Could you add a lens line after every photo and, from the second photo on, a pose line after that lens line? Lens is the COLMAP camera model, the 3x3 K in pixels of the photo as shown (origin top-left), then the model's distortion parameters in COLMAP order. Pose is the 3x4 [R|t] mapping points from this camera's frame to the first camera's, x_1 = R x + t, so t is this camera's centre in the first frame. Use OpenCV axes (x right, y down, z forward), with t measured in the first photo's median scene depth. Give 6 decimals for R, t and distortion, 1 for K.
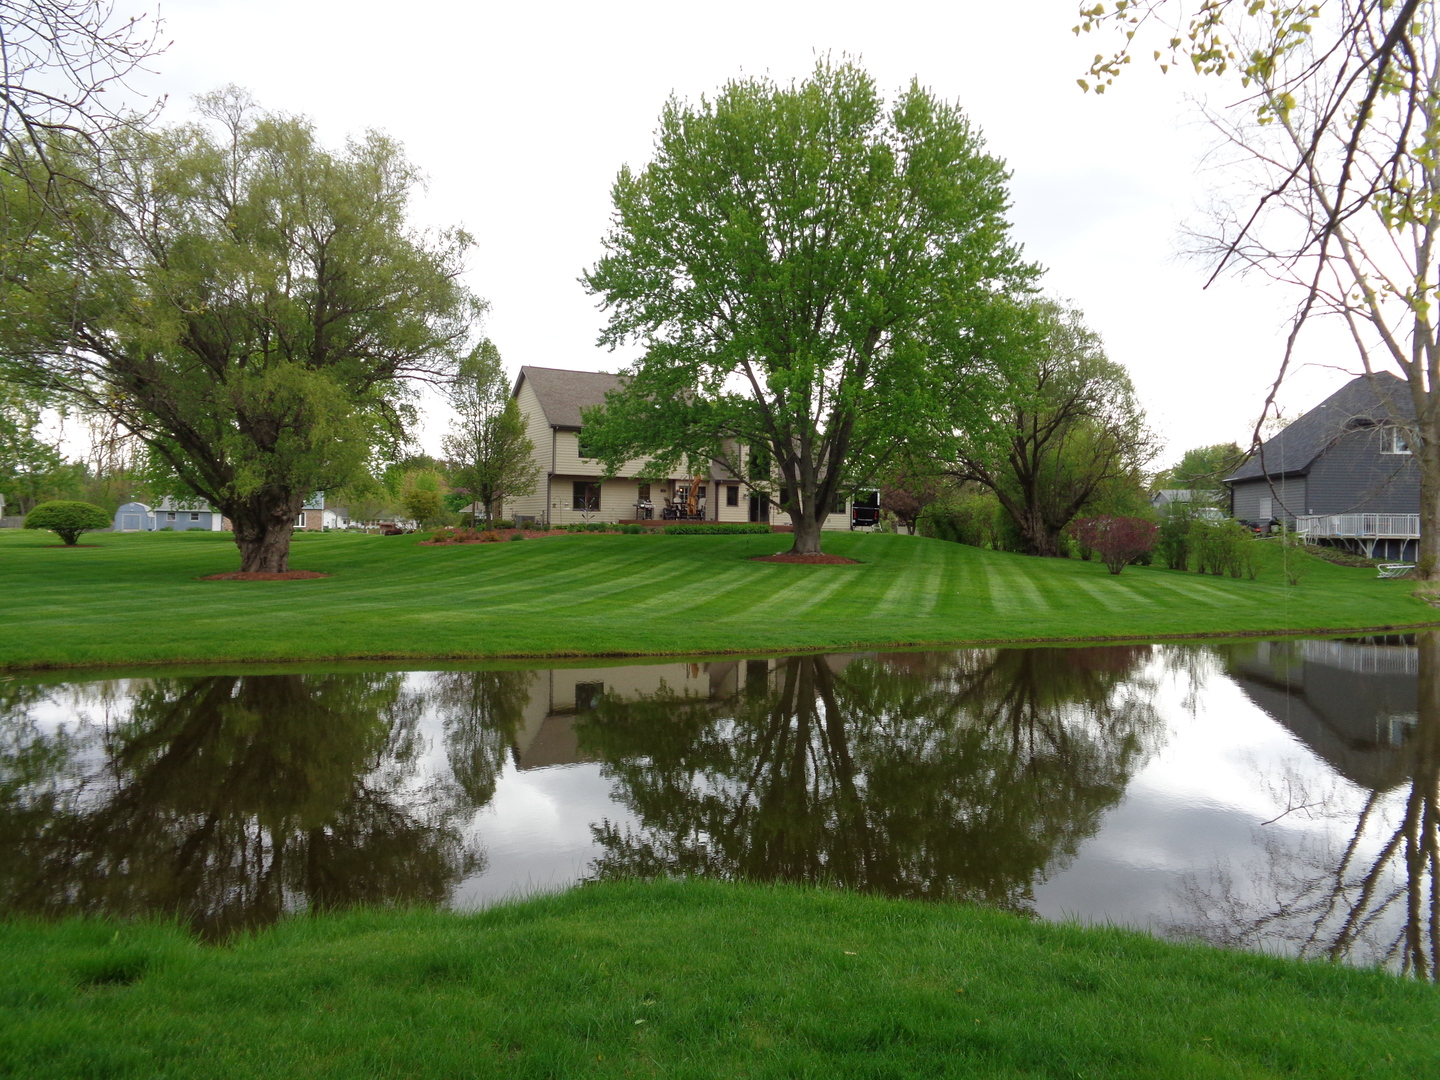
lens RADIAL K [[1068.3, 0, 735.5], [0, 1068.3, 544.2], [0, 0, 1]] dist [0.005876, -0.001103]
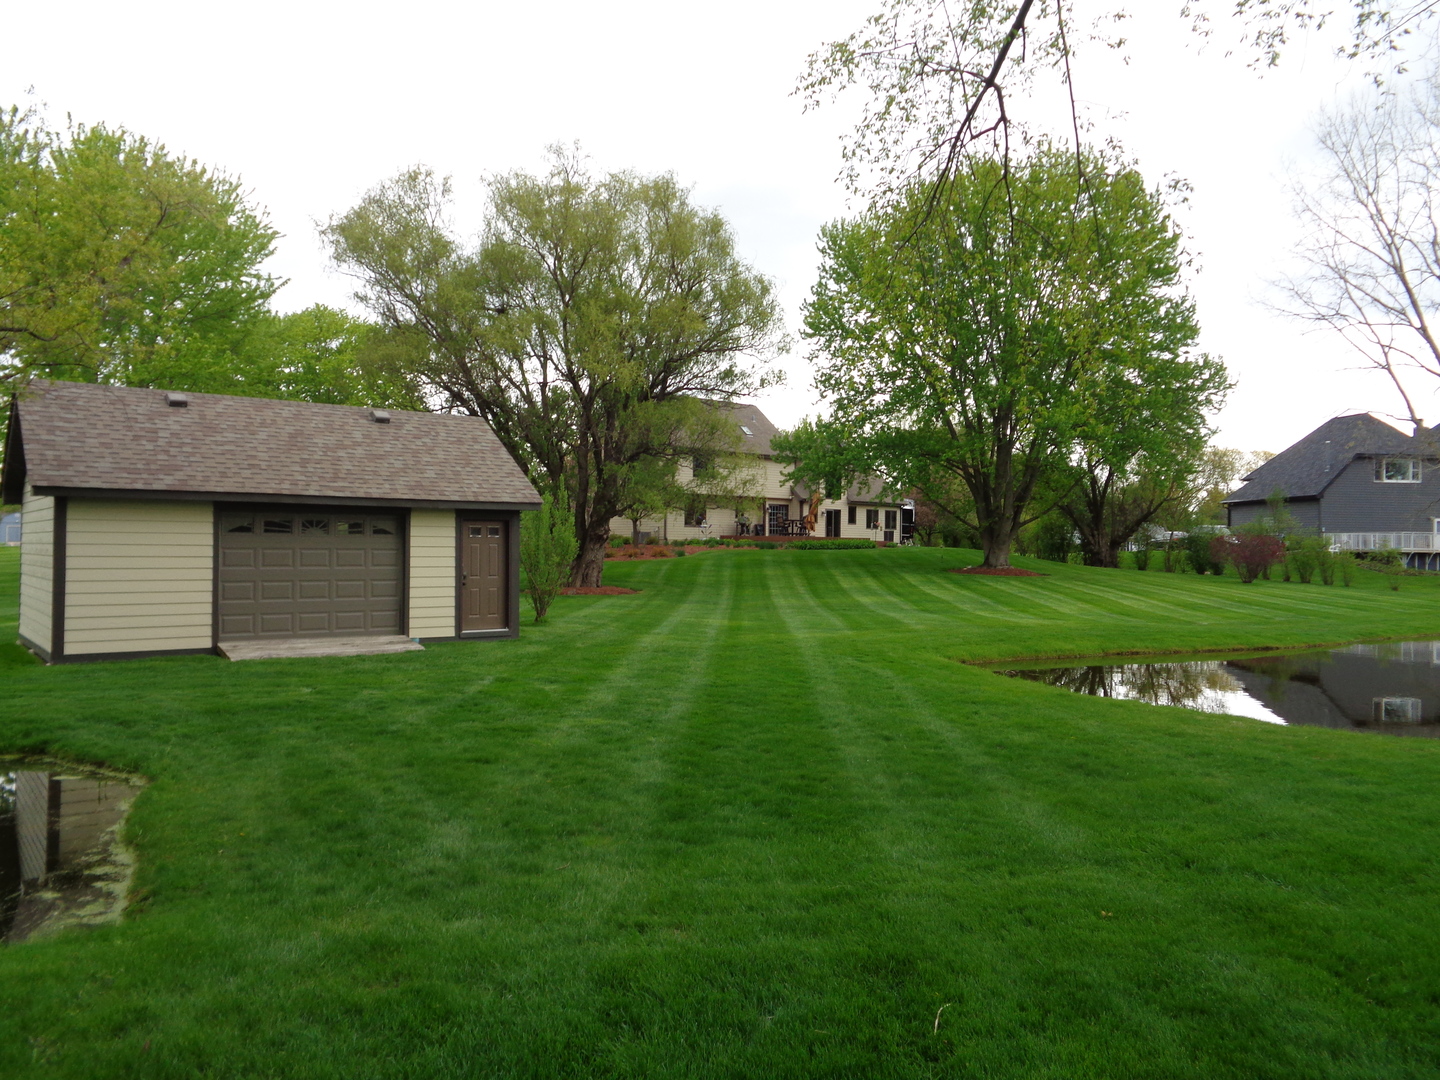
lens RADIAL K [[1074.1, 0, 724.7], [0, 1074.1, 529.7], [0, 0, 1]] dist [0.007032, -0.000155]
pose [[0.983214, 0.001556, 0.182449, -0.324895], [0.002748, 0.999724, -0.023333, -0.003859], [-0.182435, 0.023443, 0.982938, -0.055524]]
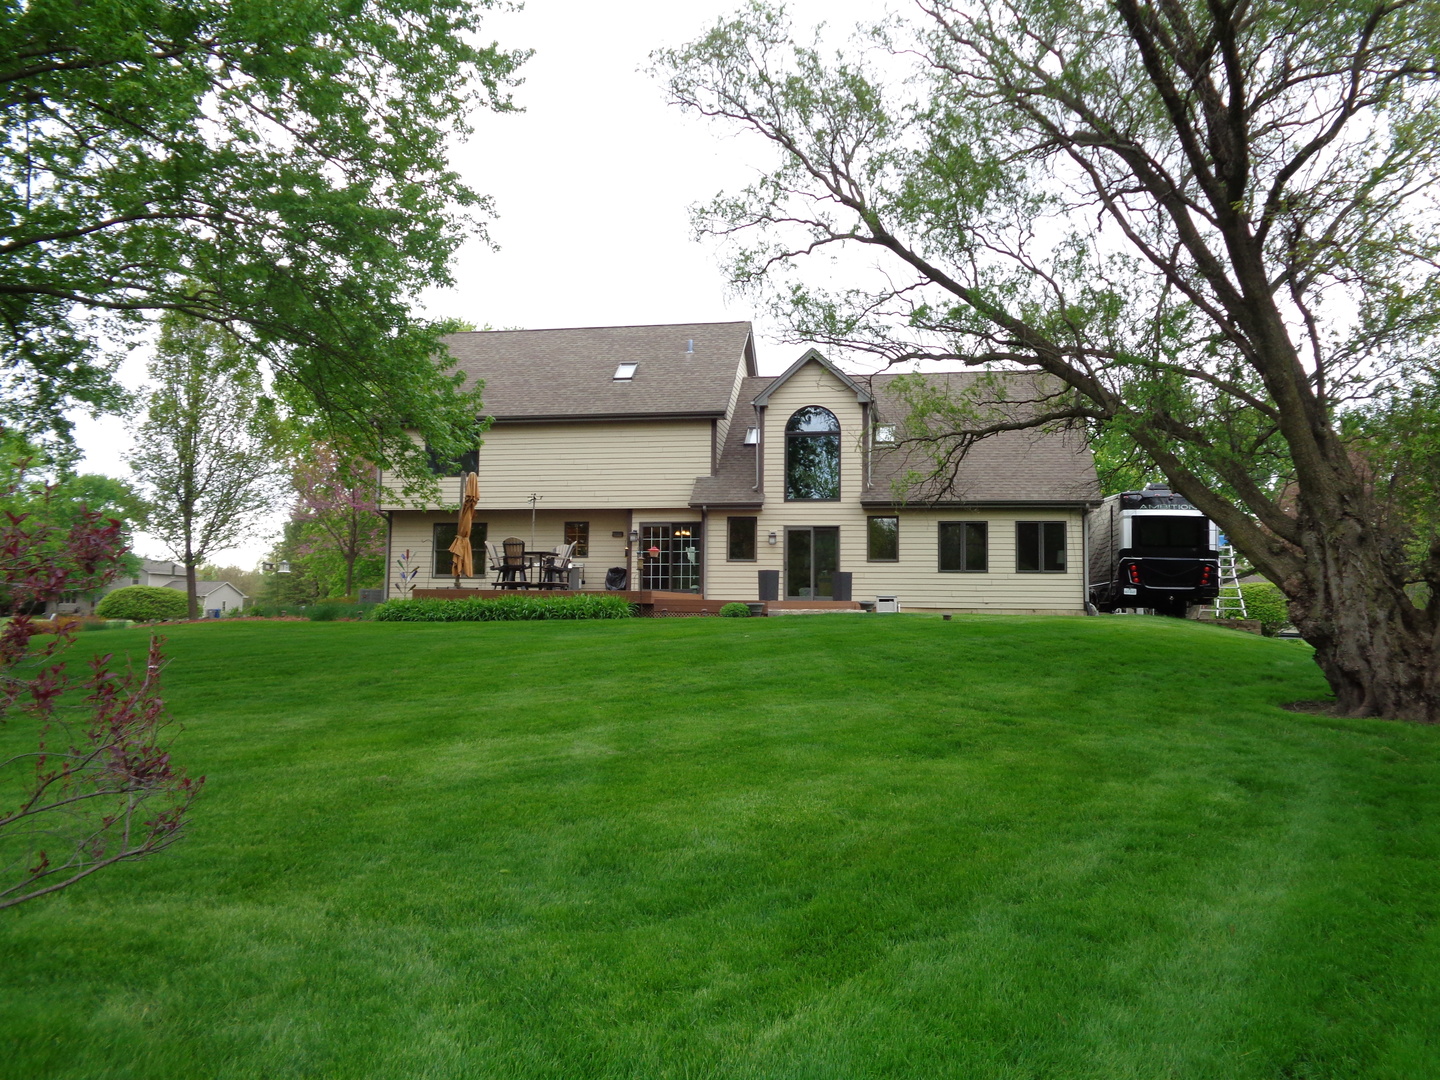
lens RADIAL K [[1074.1, 0, 724.7], [0, 1074.1, 529.7], [0, 0, 1]] dist [0.007032, -0.000155]
pose [[0.746318, -0.059796, -0.662898, 0.331369], [-0.011924, 0.994595, -0.103141, -0.001630], [0.665483, 0.084880, 0.741571, 0.739371]]
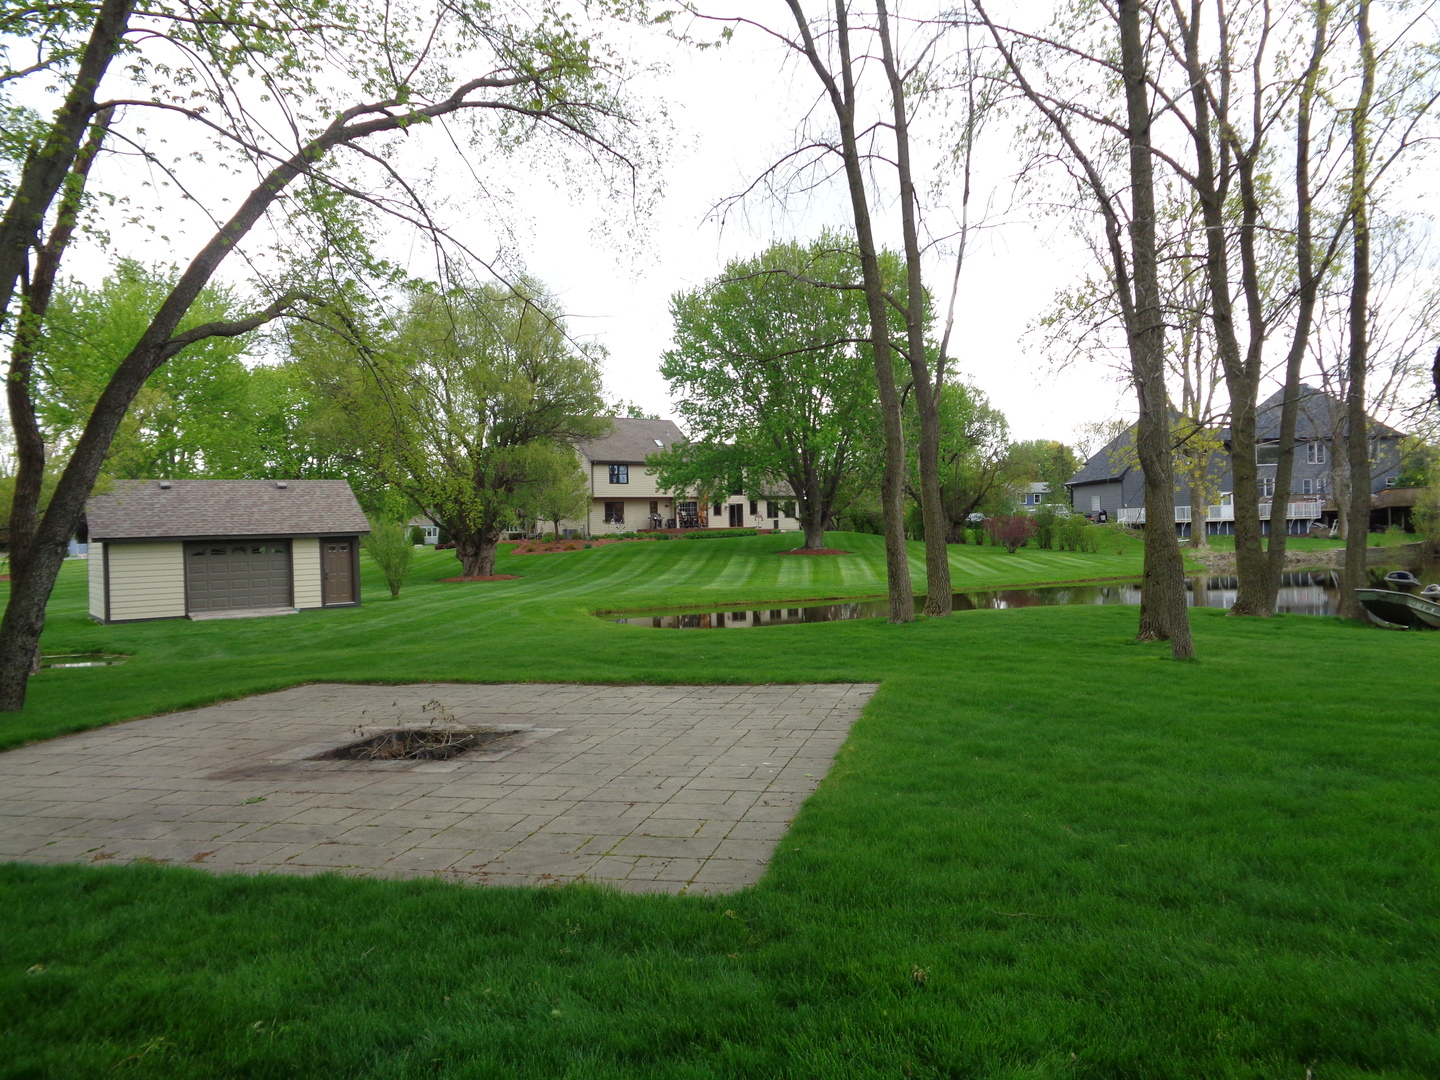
lens RADIAL K [[1071.7, 0, 742.6], [0, 1071.7, 522.0], [0, 0, 1]] dist [-0.002238, -0.005955]
pose [[0.987207, -0.039160, 0.154560, -0.200291], [0.041895, 0.999017, -0.014477, -0.008044], [-0.153841, 0.020767, 0.987877, -0.354430]]
